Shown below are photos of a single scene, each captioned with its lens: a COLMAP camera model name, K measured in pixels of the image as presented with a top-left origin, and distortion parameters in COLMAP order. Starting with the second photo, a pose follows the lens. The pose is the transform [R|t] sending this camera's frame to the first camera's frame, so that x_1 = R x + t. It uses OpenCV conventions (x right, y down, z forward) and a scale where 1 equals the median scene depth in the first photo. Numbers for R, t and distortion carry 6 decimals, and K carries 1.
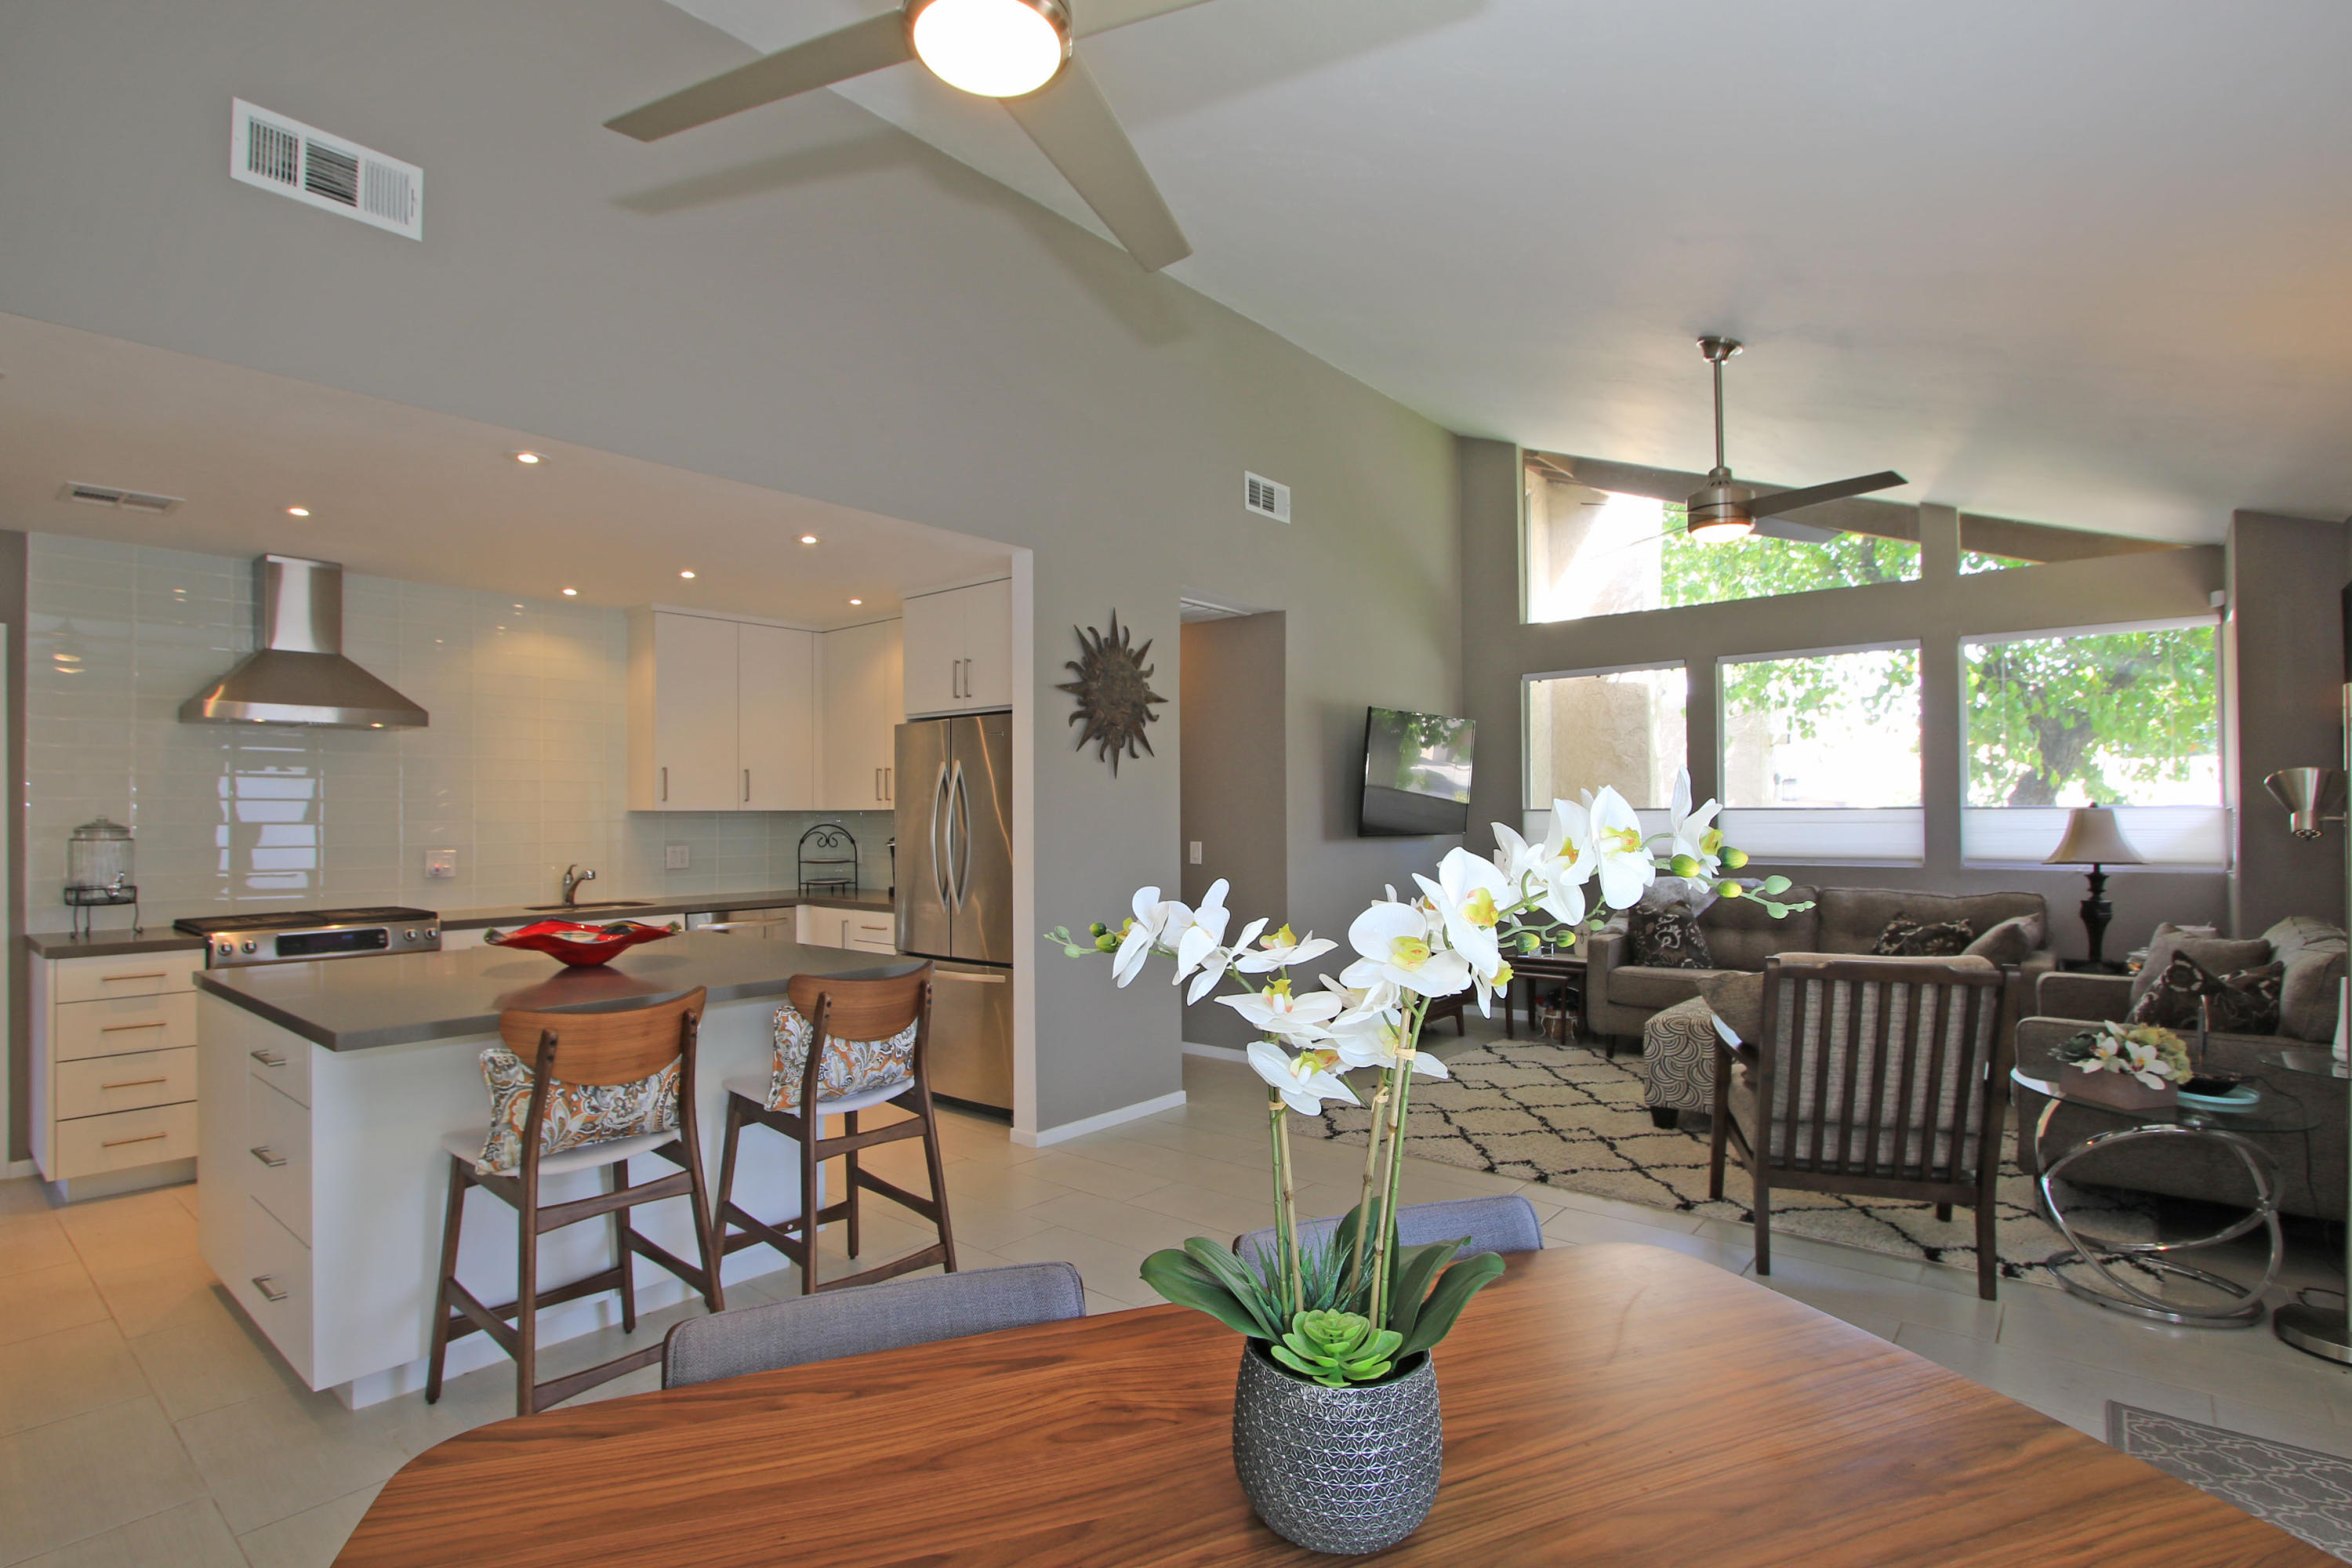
lens RADIAL K [[1134.8, 0, 1162.7], [0, 1134.8, 800.8], [0, 0, 1]] dist [-0.019700, 0.002943]
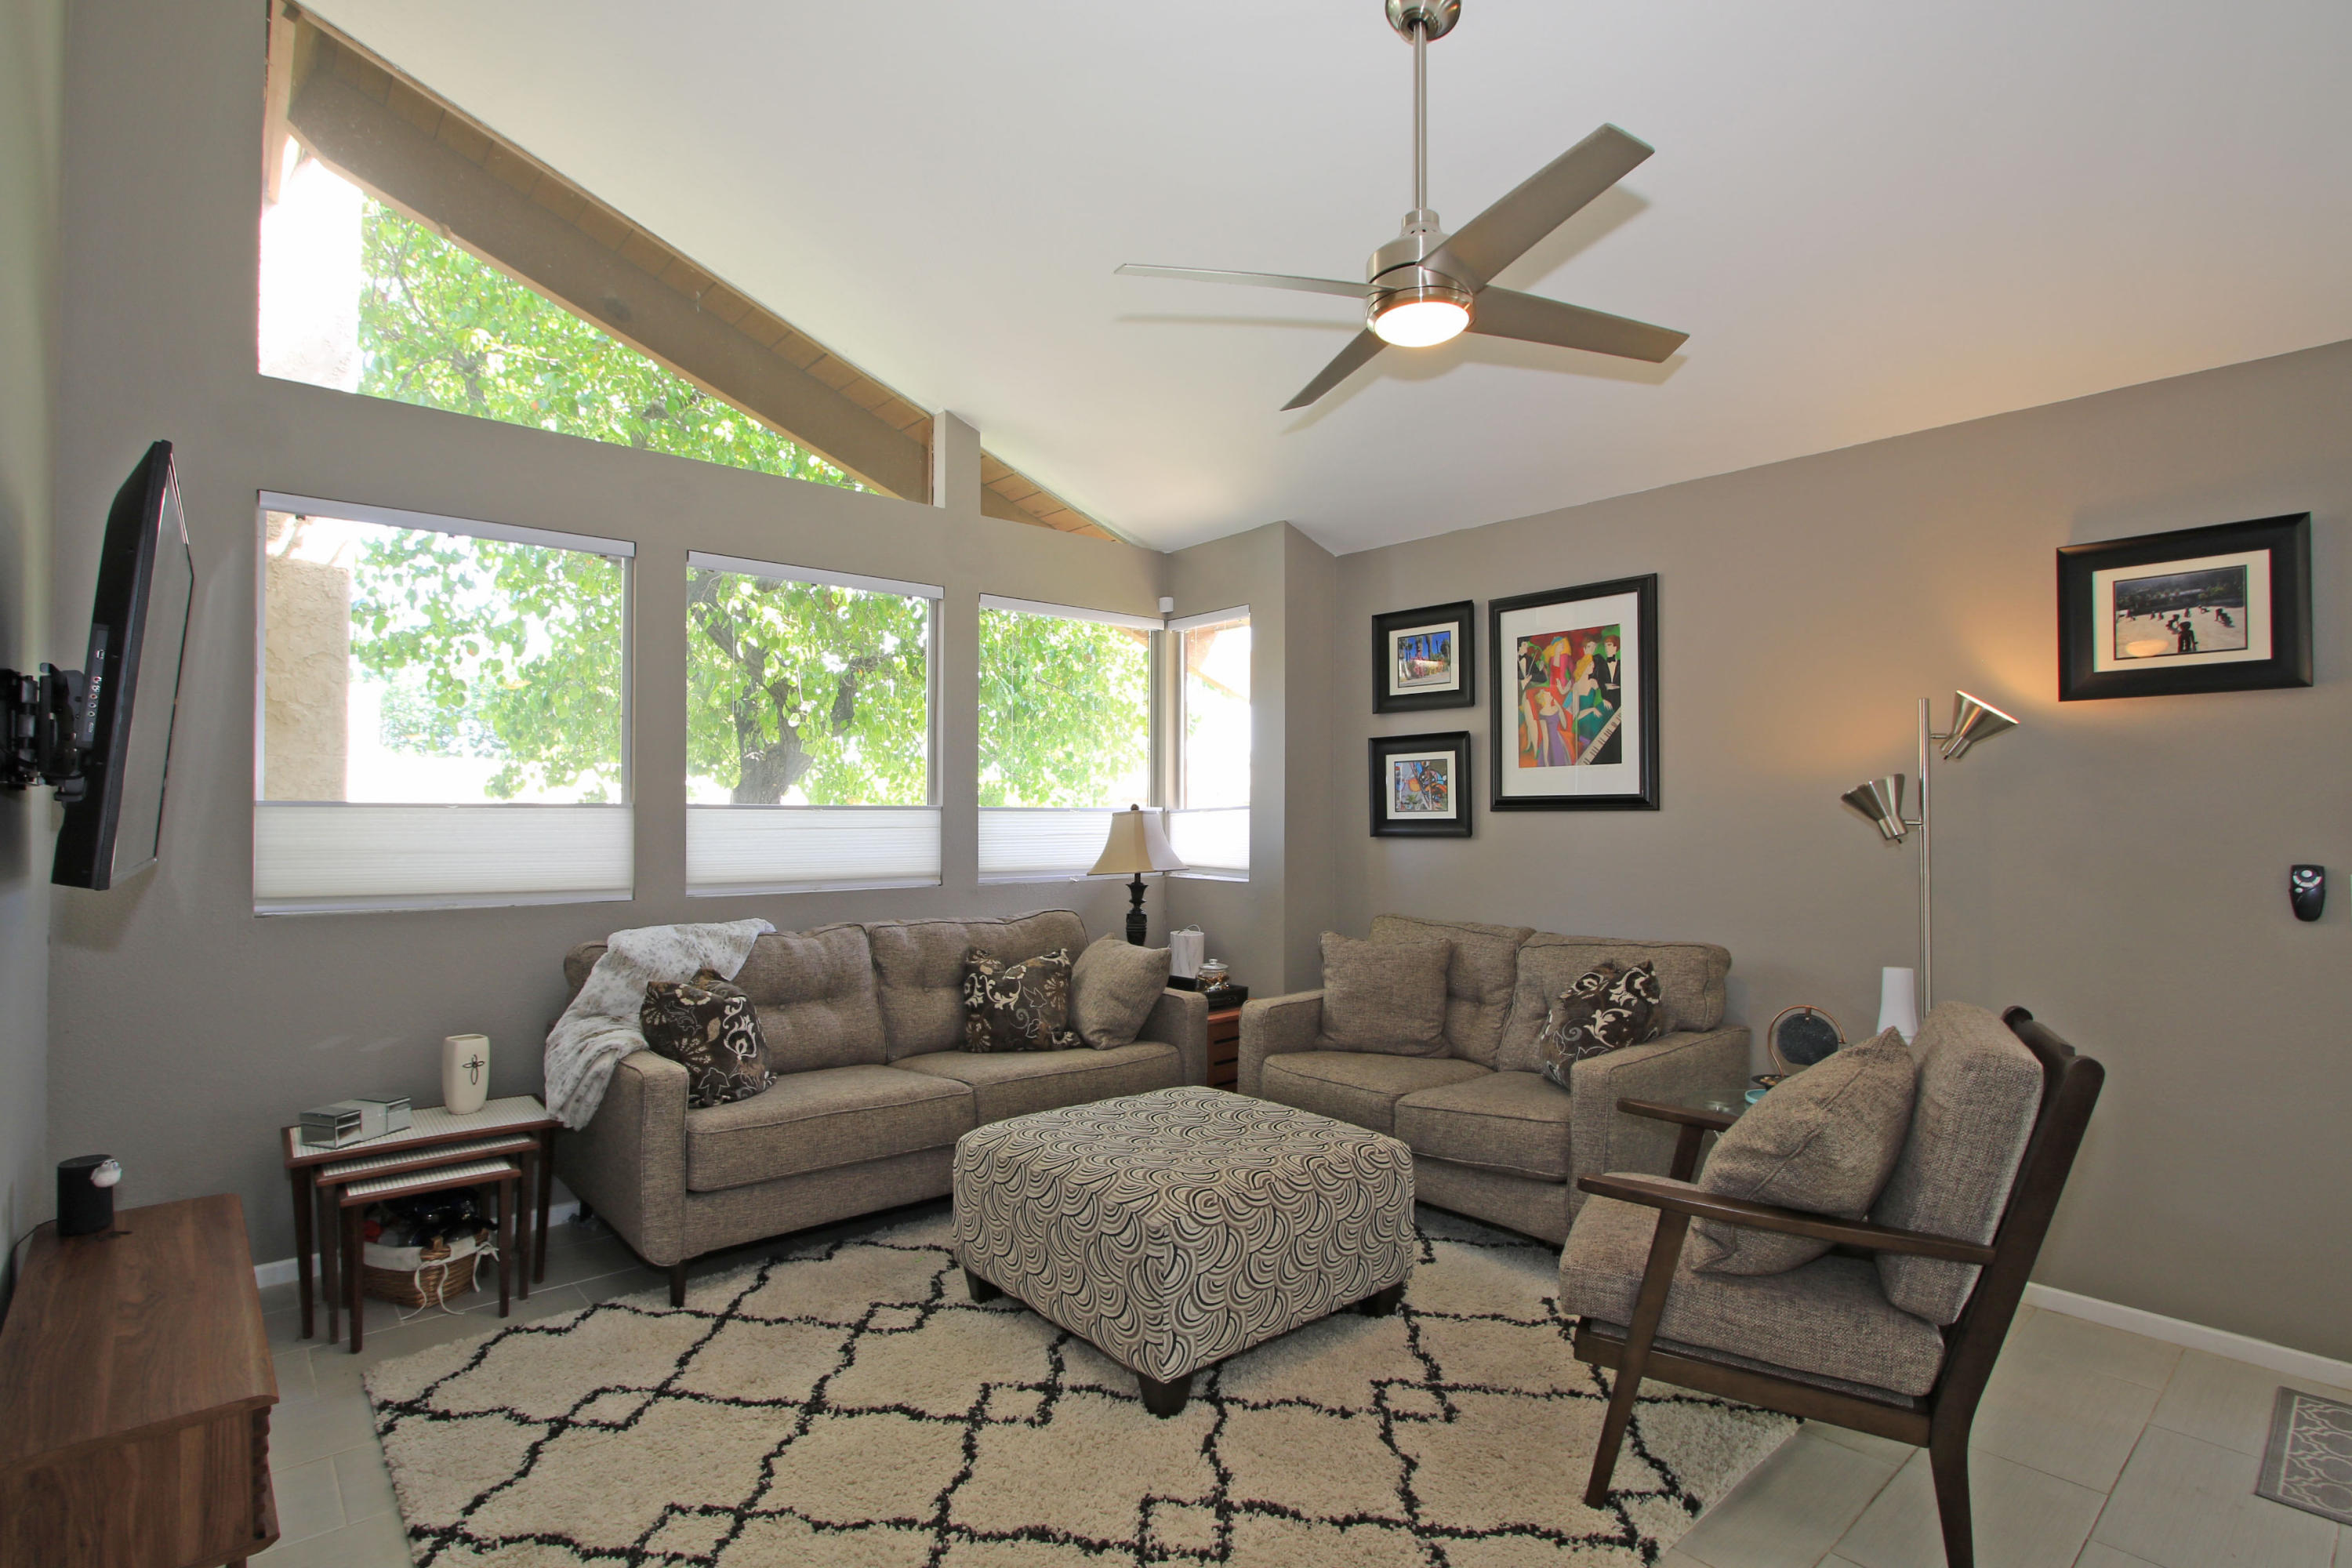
lens RADIAL K [[1134.8, 0, 1159.3], [0, 1134.8, 800.3], [0, 0, 1]] dist [-0.019700, 0.002943]
pose [[0.159007, 0.017376, 0.987125, -0.071035], [-0.015112, 0.999771, -0.015165, 0.011821], [-0.987162, -0.012506, 0.159233, 0.822918]]
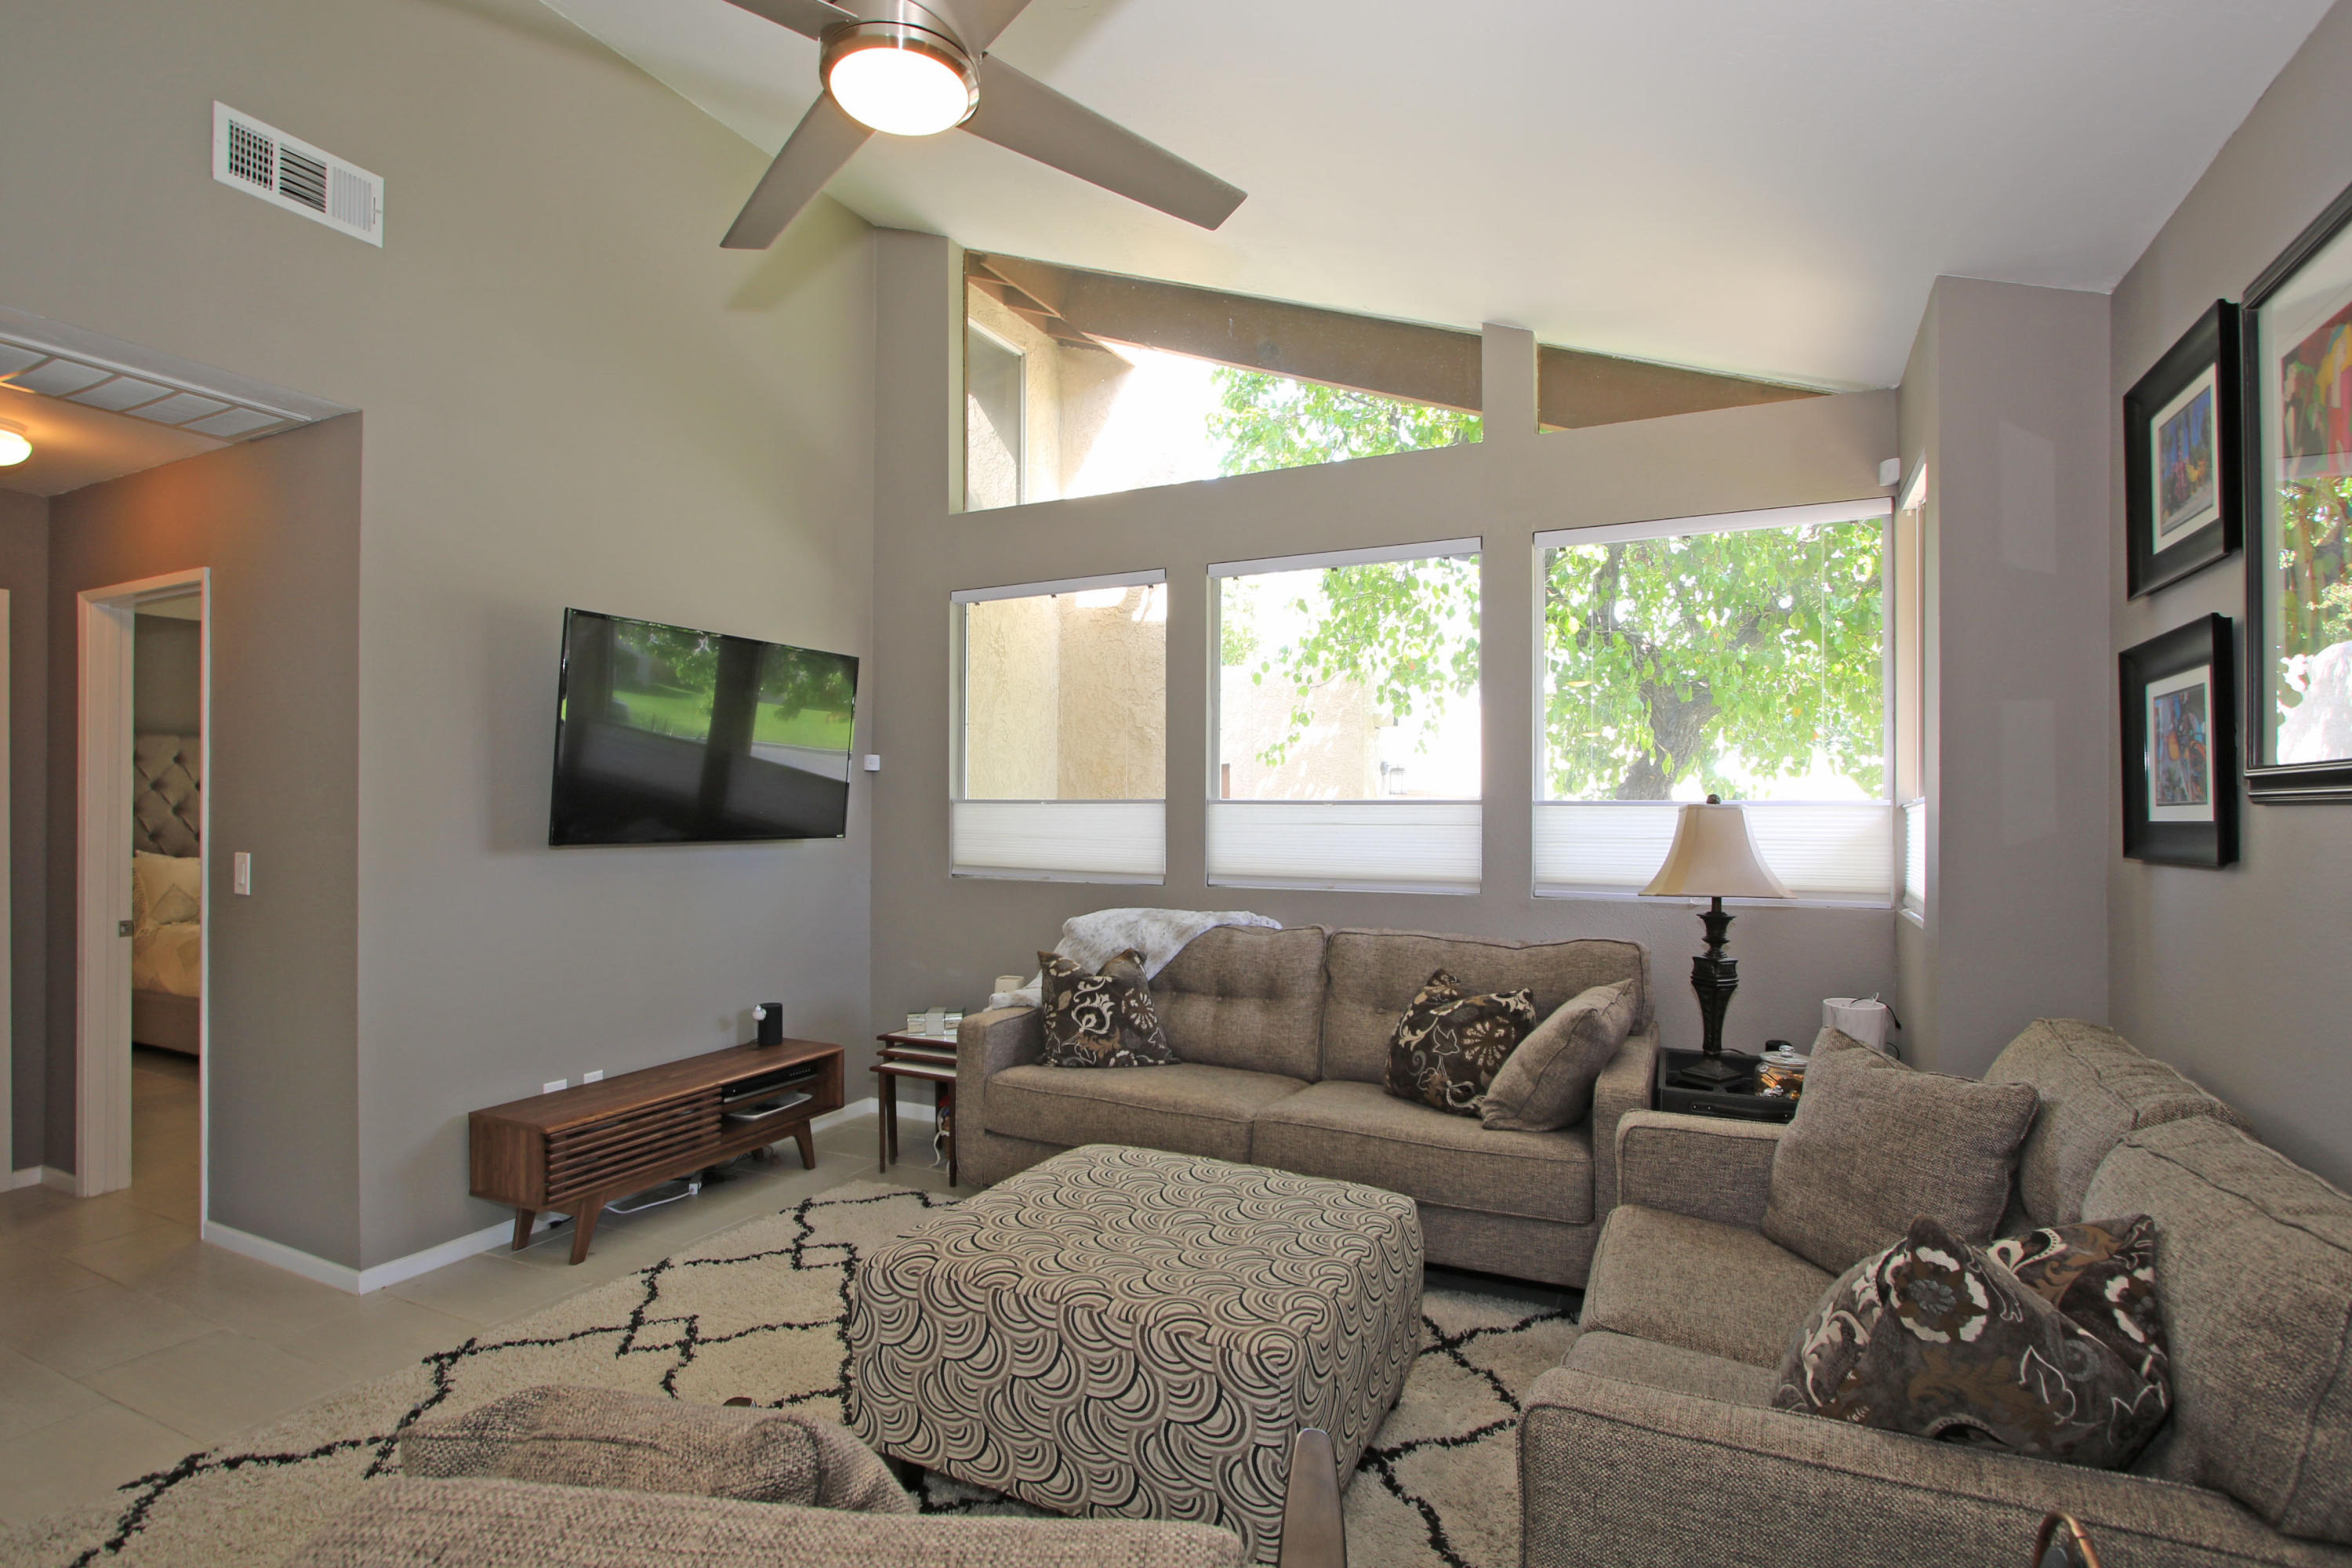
lens RADIAL K [[1134.8, 0, 1160.5], [0, 1134.8, 805.0], [0, 0, 1]] dist [-0.019700, 0.002943]
pose [[0.971433, 0.007549, 0.237193, 0.390291], [-0.010013, 0.999908, 0.009185, 0.004395], [-0.237102, -0.011298, 0.971419, 0.471979]]
